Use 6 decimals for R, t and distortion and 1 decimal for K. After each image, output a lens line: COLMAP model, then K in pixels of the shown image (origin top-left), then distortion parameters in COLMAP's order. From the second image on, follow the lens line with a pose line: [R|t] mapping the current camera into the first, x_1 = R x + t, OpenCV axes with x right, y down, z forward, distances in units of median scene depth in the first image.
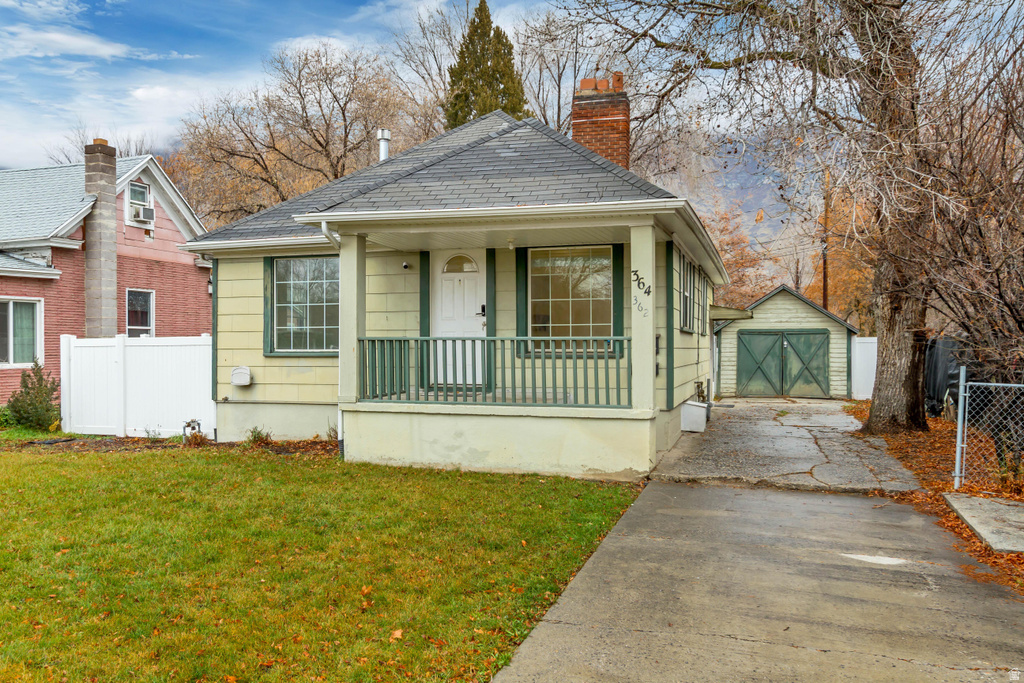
lens RADIAL K [[830.4, 0, 513.9], [0, 830.4, 344.7], [0, 0, 1]] dist [-0.013861, -0.001138]
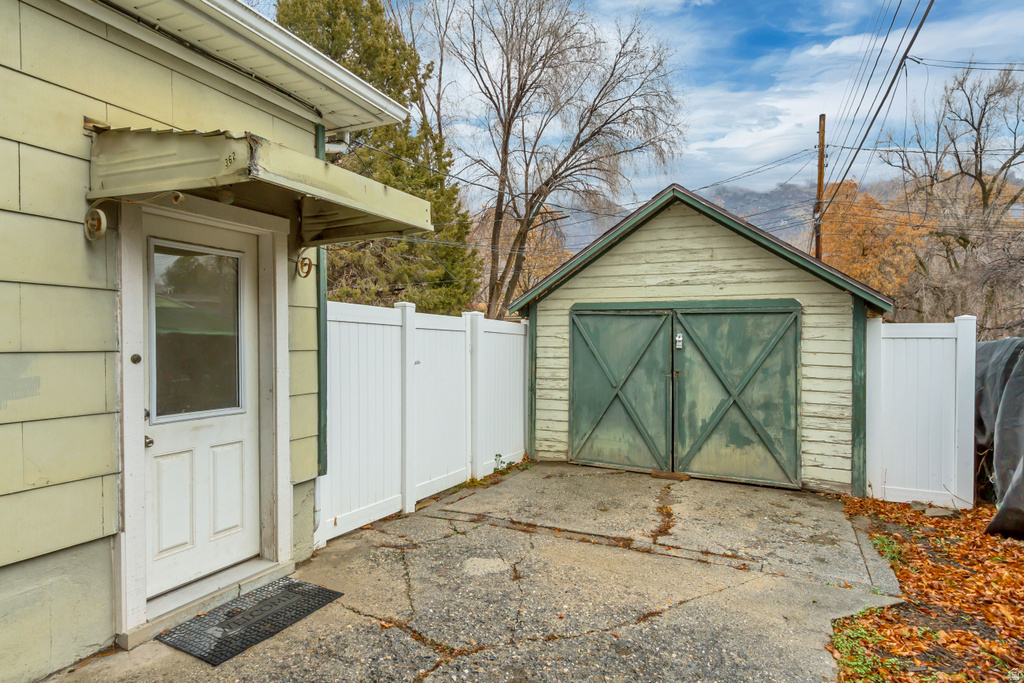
lens RADIAL K [[557.3, 0, 508.8], [0, 557.3, 339.1], [0, 0, 1]] dist [0.006524, 0.000286]
pose [[0.990061, 0.009864, -0.140296, 0.284900], [-0.009974, 0.999950, -0.000077, -0.000484], [0.140288, 0.001475, 0.990110, 0.730635]]
